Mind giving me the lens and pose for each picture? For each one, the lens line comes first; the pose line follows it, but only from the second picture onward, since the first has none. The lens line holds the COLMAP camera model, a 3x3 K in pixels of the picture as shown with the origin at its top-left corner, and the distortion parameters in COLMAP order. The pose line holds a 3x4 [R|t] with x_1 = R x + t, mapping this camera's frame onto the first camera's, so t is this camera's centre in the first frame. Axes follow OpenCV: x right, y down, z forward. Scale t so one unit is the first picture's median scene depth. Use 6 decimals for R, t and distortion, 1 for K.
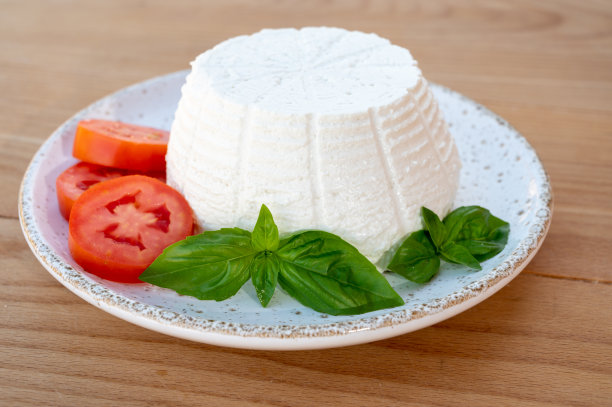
lens RADIAL K [[964.6, 0, 306.9], [0, 964.6, 203.1], [0, 0, 1]] dist [0.022247, 0.010409]
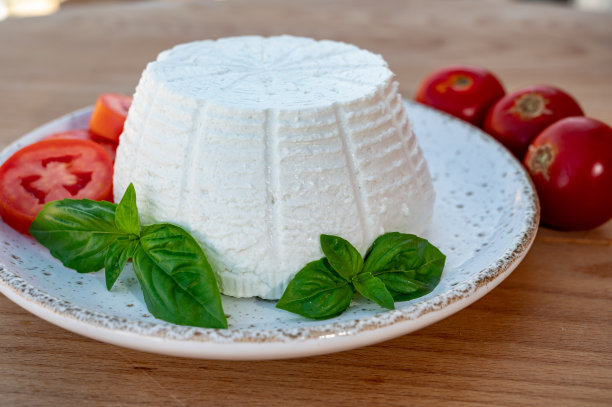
lens RADIAL K [[872.0, 0, 302.4], [0, 872.0, 201.6], [0, 0, 1]] dist [-0.013598, -0.038299]
pose [[0.863622, 0.229574, -0.448835, 0.475061], [-0.269750, 0.962560, -0.026699, -0.003276], [0.425901, 0.144131, 0.893216, 0.310805]]
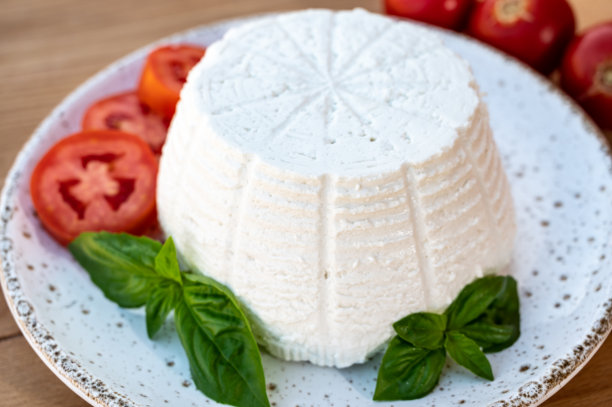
lens RADIAL K [[870.2, 0, 306.6], [0, 870.2, 204.1], [0, 0, 1]] dist [-0.008622, 0.091664]
pose [[0.806279, 0.402126, -0.433831, 0.363418], [-0.302357, 0.910513, 0.282038, -0.268483], [0.508424, -0.096229, 0.855713, 0.404278]]
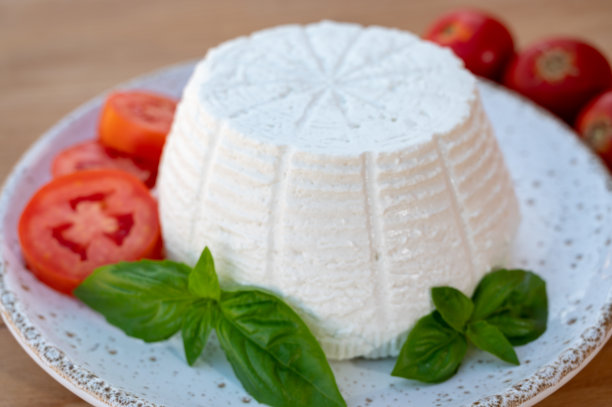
lens RADIAL K [[868.7, 0, 299.3], [0, 868.7, 203.1], [0, 0, 1]] dist [-0.001374, 0.082018]
pose [[0.926865, 0.216426, -0.306725, 0.237870], [-0.192594, 0.975500, 0.106333, -0.123358], [0.322224, -0.039483, 0.945840, 0.333823]]
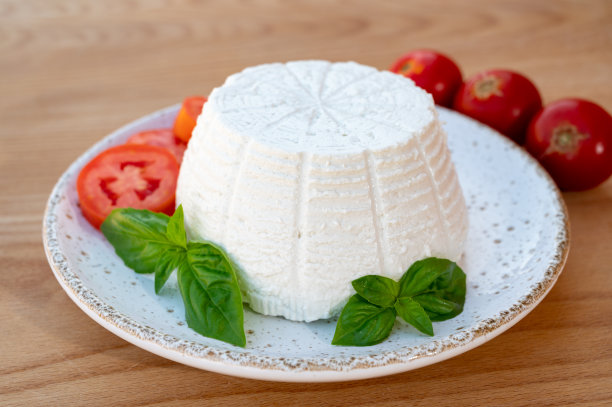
lens RADIAL K [[868.4, 0, 309.4], [0, 868.4, 201.8], [0, 0, 1]] dist [0.011530, -0.006660]
pose [[0.750805, 0.347323, -0.561835, 0.585547], [-0.354180, 0.929663, 0.101405, -0.143954], [0.557537, 0.122855, 0.821011, 0.289568]]
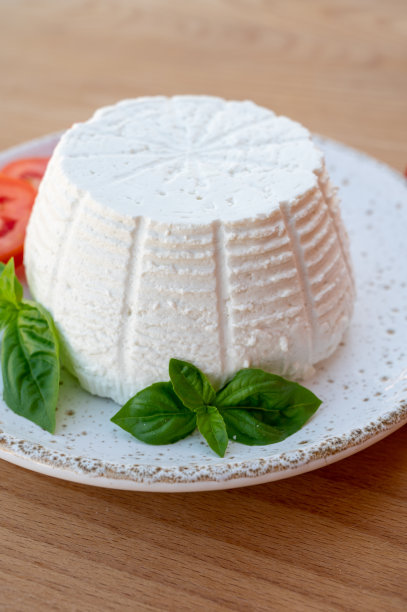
lens RADIAL K [[869.8, 0, 209.6], [0, 869.8, 306.6], [0, 0, 1]] dist [-0.016509, -0.001152]
pose [[0.626120, 0.491194, -0.605560, 0.594144], [-0.419941, 0.866800, 0.268899, -0.258045], [0.656981, 0.085936, 0.748993, 0.492293]]
